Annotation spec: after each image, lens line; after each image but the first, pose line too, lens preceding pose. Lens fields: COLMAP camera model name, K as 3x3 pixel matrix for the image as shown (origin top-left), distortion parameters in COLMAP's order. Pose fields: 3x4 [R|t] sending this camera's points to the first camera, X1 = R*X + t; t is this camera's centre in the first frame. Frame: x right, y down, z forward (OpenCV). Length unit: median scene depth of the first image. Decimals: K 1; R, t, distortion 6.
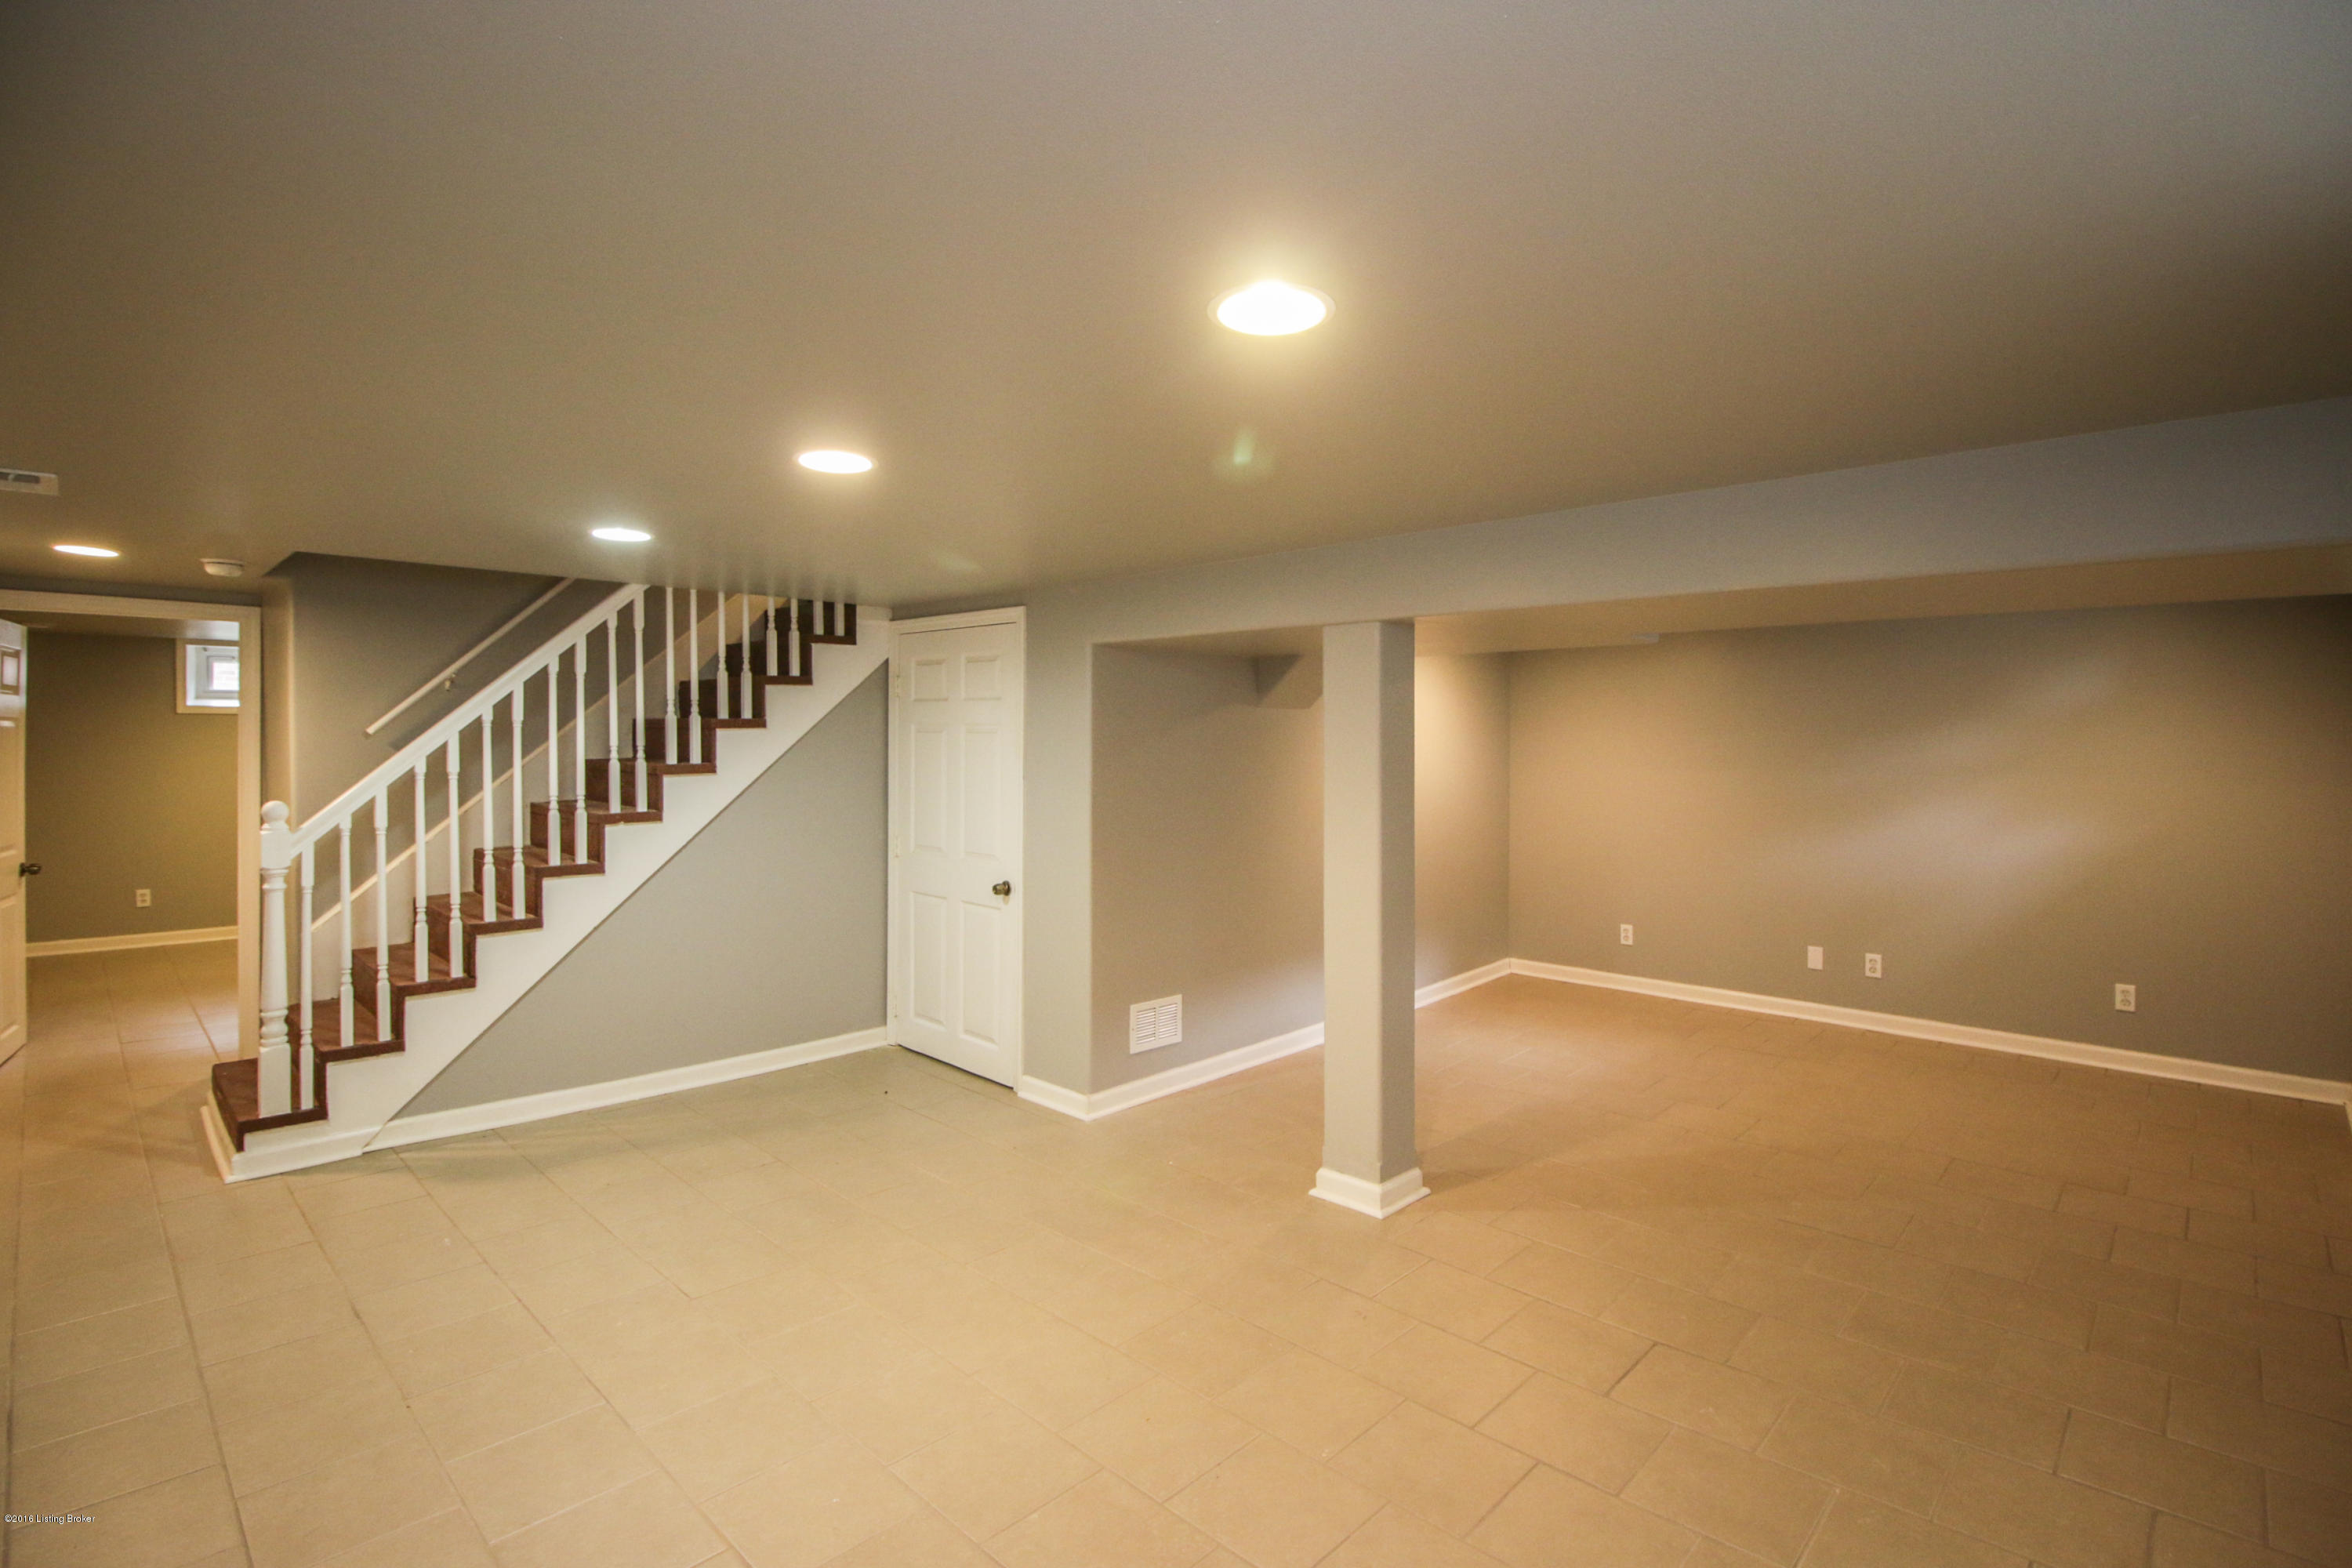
lens RADIAL K [[1108.6, 0, 1181.4], [0, 1108.6, 784.6], [0, 0, 1]] dist [0.001157, -0.000078]
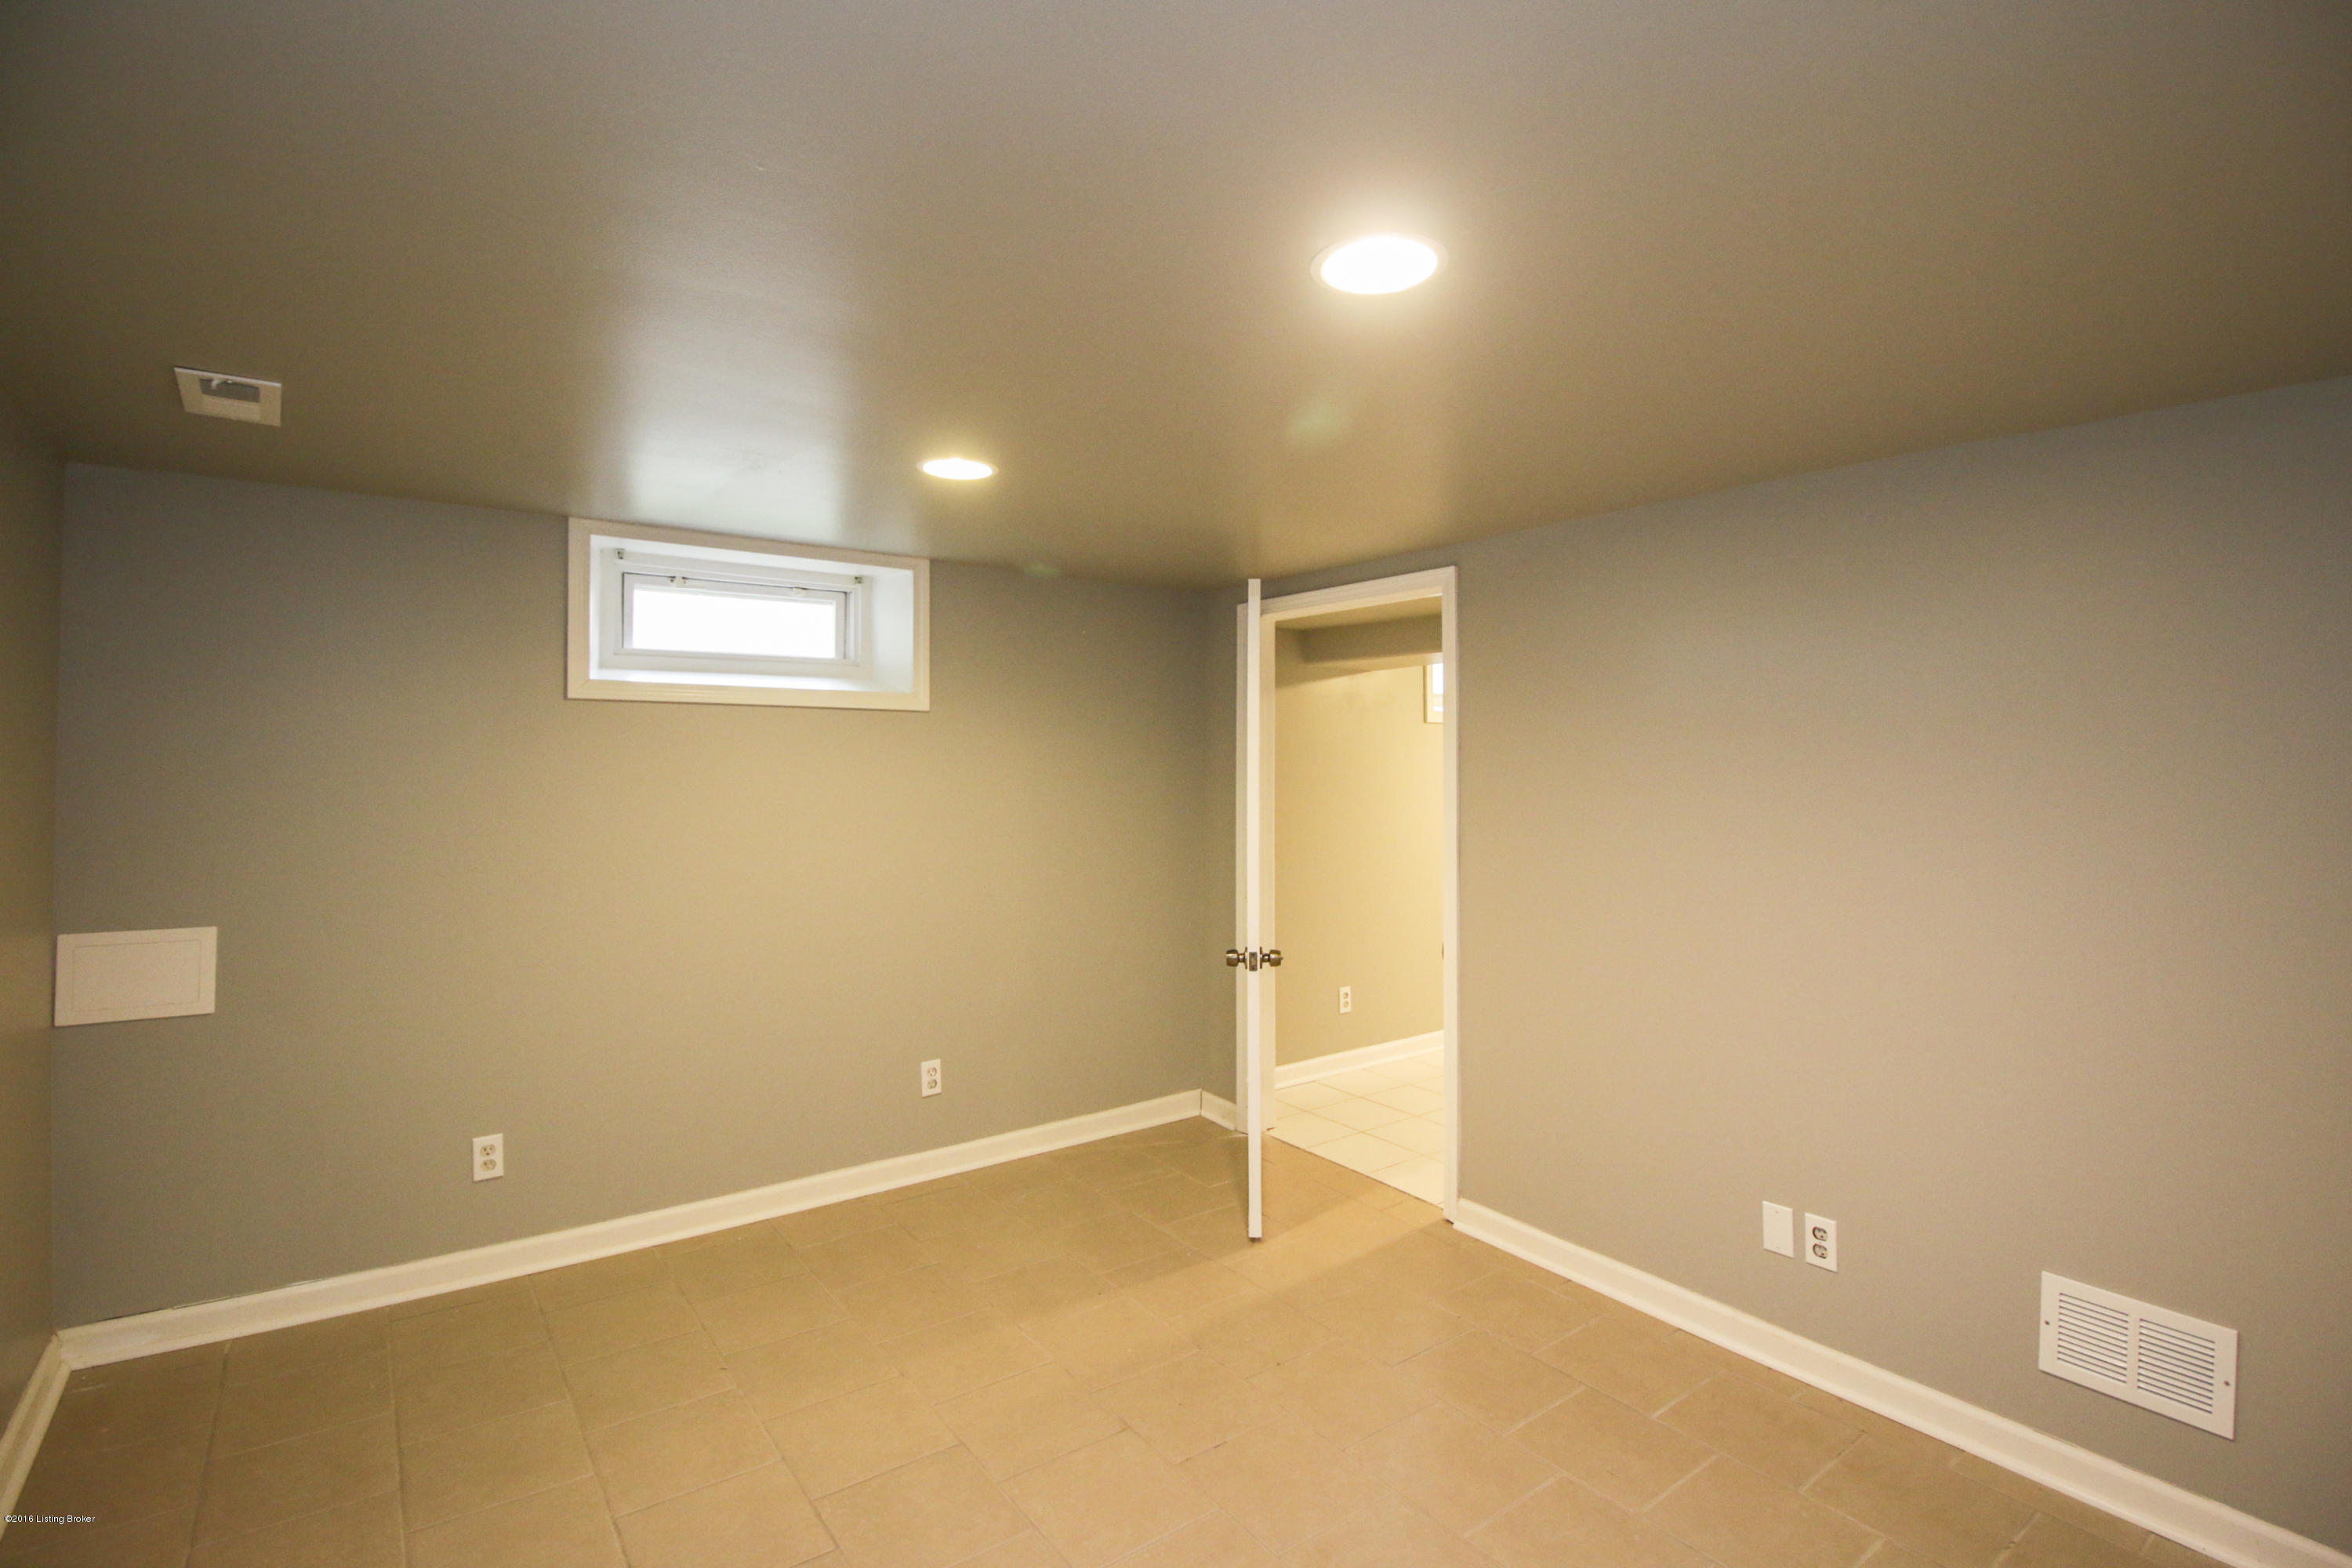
lens RADIAL K [[1108.6, 0, 1171.0], [0, 1108.6, 767.9], [0, 0, 1]] dist [0.001157, -0.000078]
pose [[0.994755, 0.008729, -0.101911, -0.628695], [-0.009983, 0.999881, -0.011794, -0.035698], [0.101796, 0.012749, 0.994724, 0.603169]]
